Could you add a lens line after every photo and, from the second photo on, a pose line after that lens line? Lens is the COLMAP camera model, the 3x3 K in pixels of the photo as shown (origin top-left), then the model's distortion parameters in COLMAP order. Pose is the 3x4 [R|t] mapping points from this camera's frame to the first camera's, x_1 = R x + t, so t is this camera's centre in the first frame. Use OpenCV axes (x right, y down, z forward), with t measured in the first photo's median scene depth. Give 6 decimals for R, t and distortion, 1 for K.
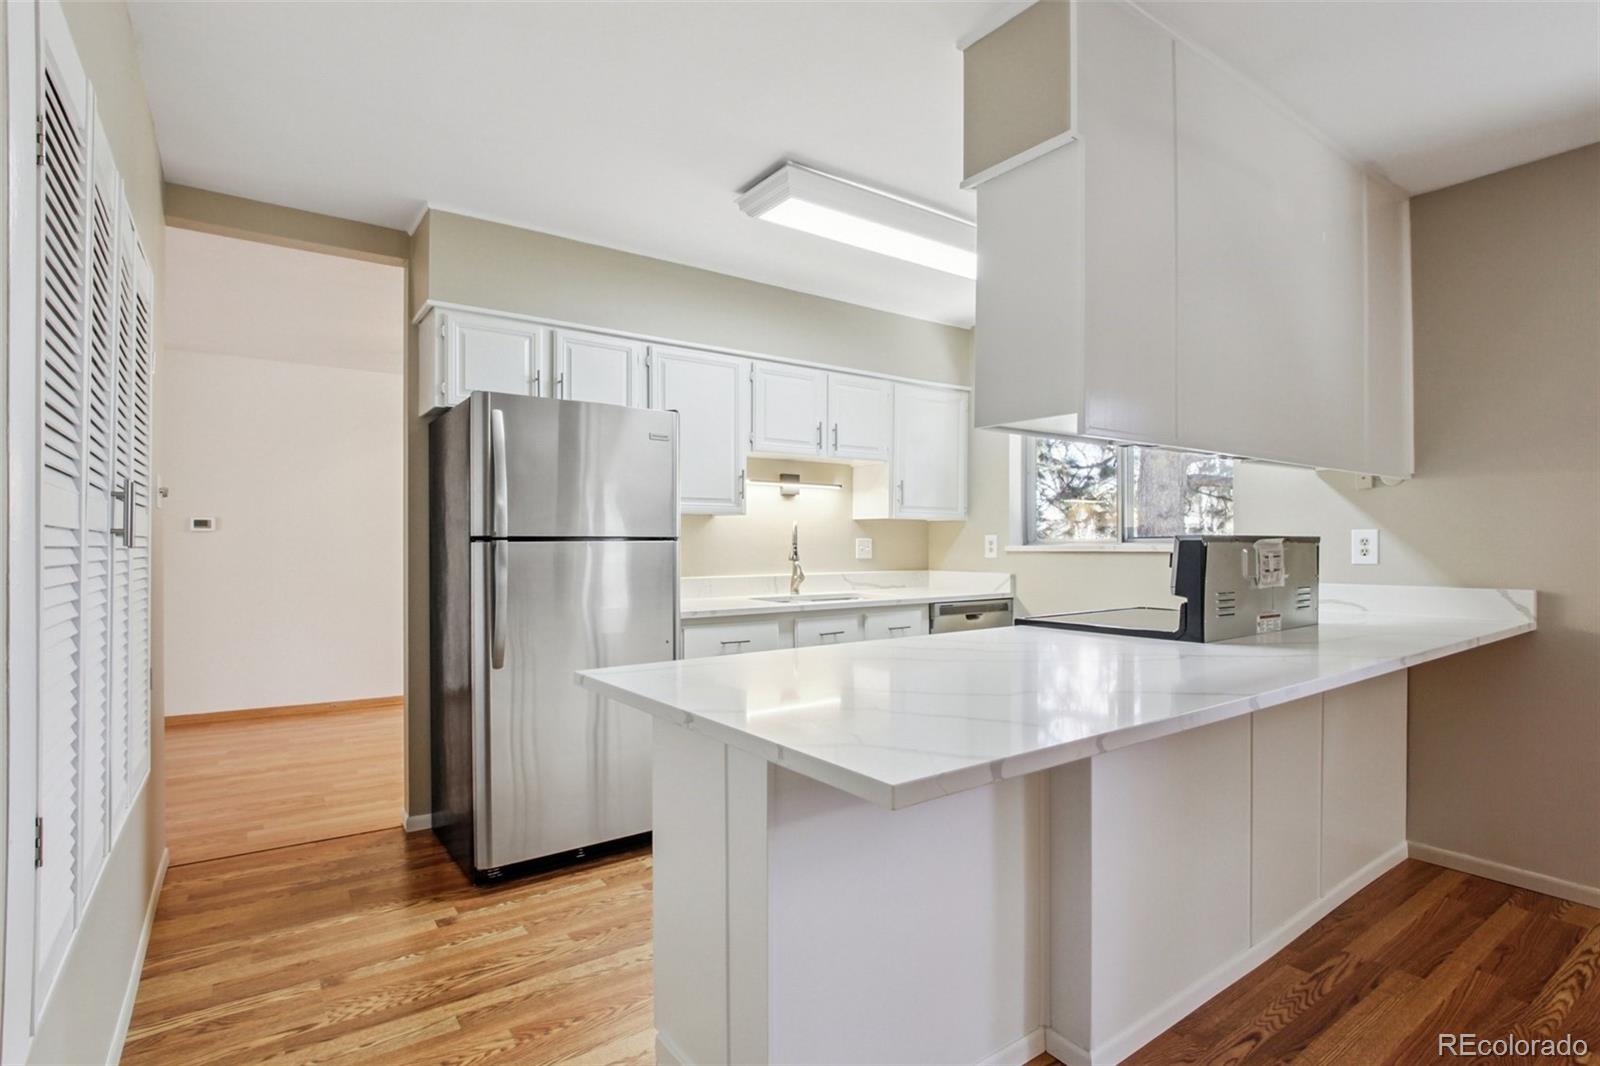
lens RADIAL K [[780.9, 0, 803.2], [0, 780.9, 538.3], [0, 0, 1]] dist [-0.035464, 0.008748]
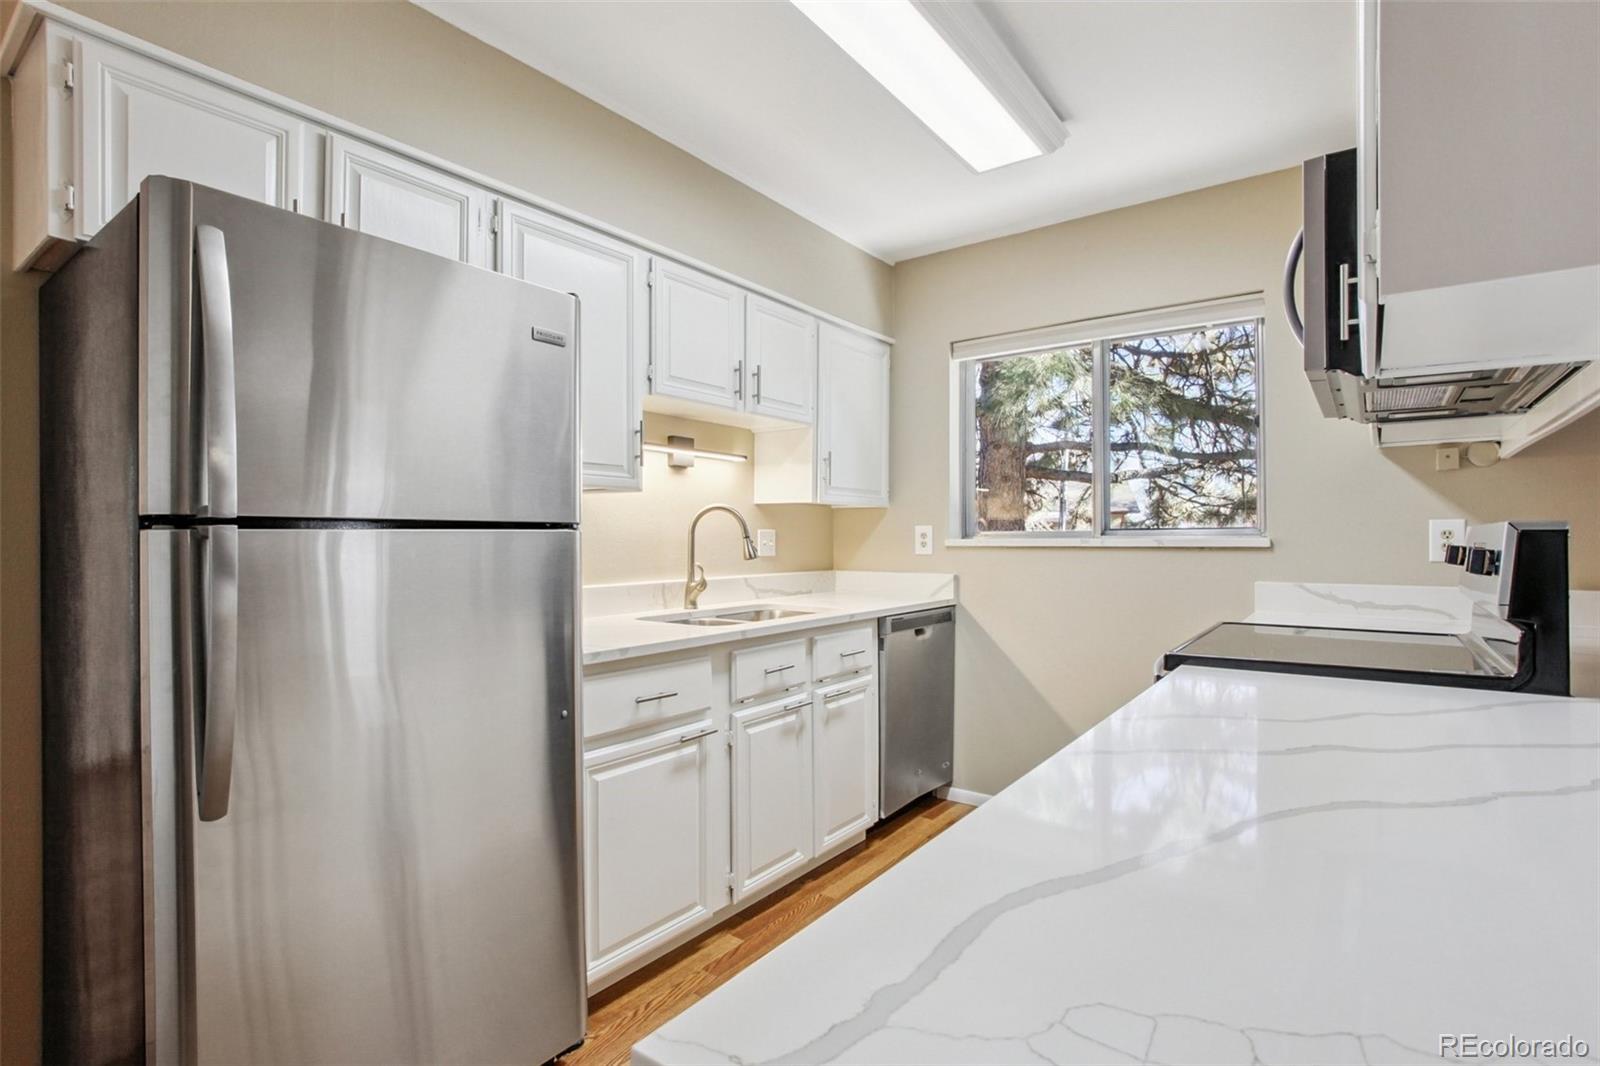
lens RADIAL K [[780.9, 0, 795.7], [0, 780.9, 534.3], [0, 0, 1]] dist [-0.035464, 0.008748]
pose [[0.953108, 0.002578, 0.302618, -0.137390], [-0.003319, 0.999993, 0.001934, 0.003873], [-0.302611, -0.002847, 0.953110, 0.318851]]
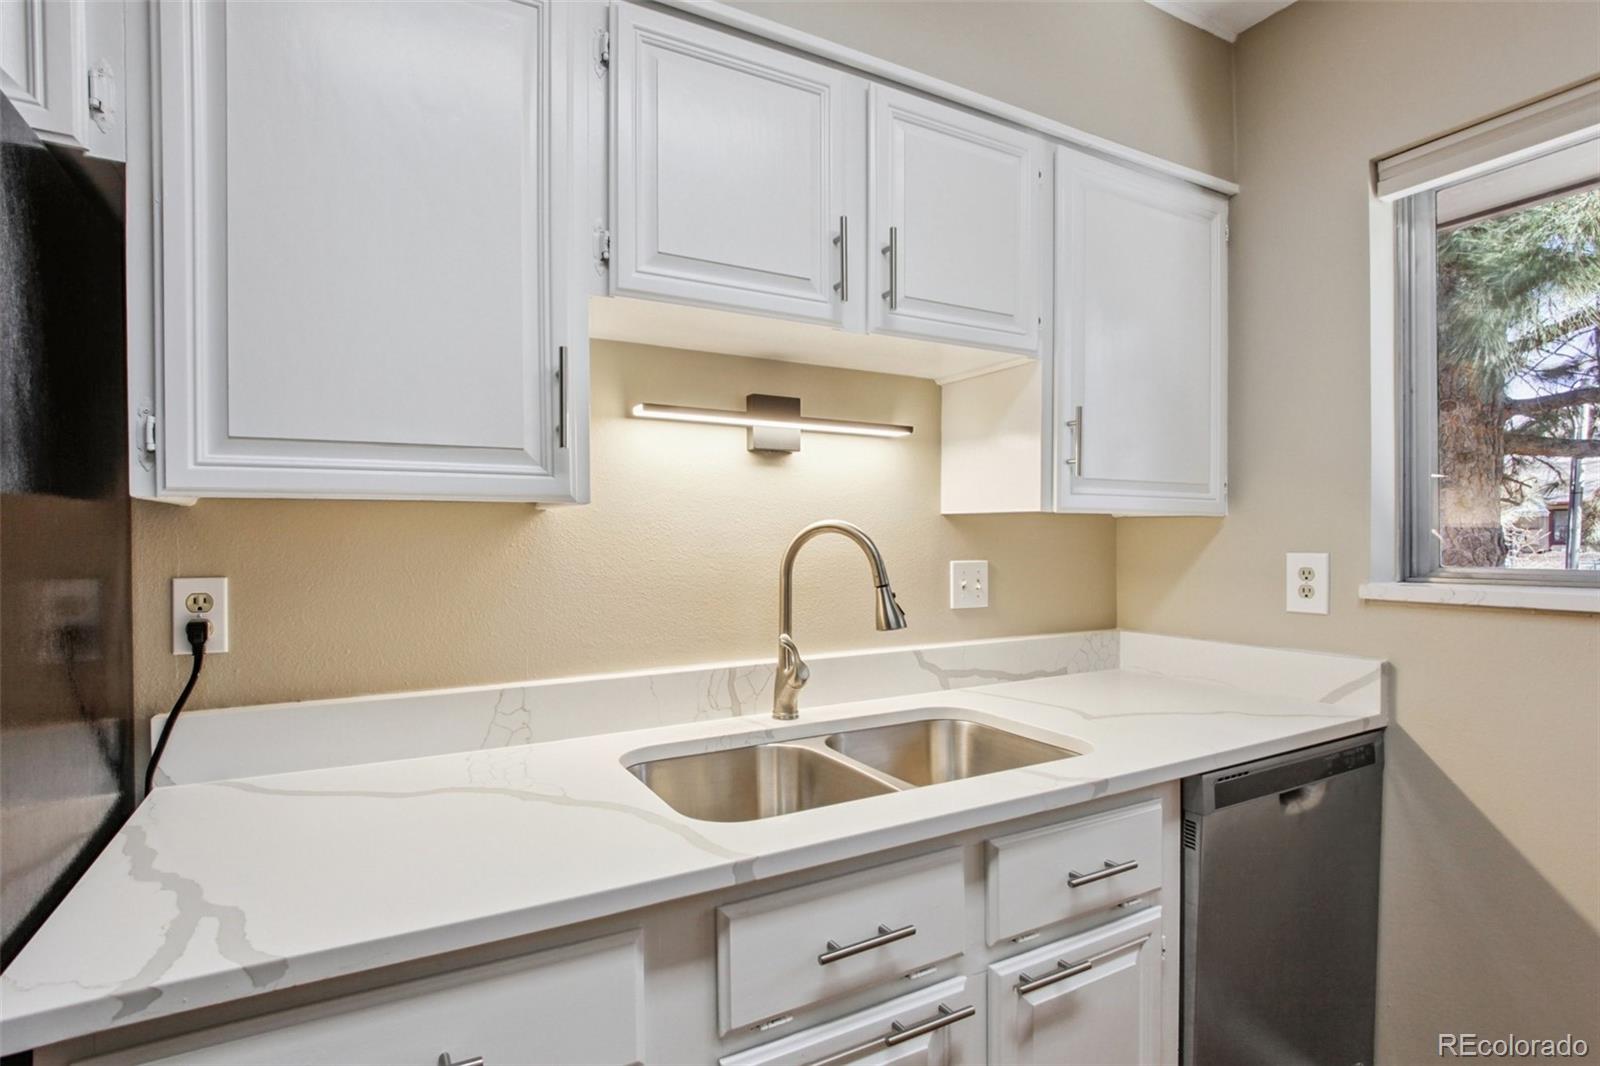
lens RADIAL K [[780.9, 0, 773.9], [0, 780.9, 540.5], [0, 0, 1]] dist [-0.035464, 0.008748]
pose [[0.990402, -0.000092, -0.138216, 0.037352], [0.001834, 0.999920, 0.012481, -0.017585], [0.138203, -0.012615, 0.990324, 0.659092]]
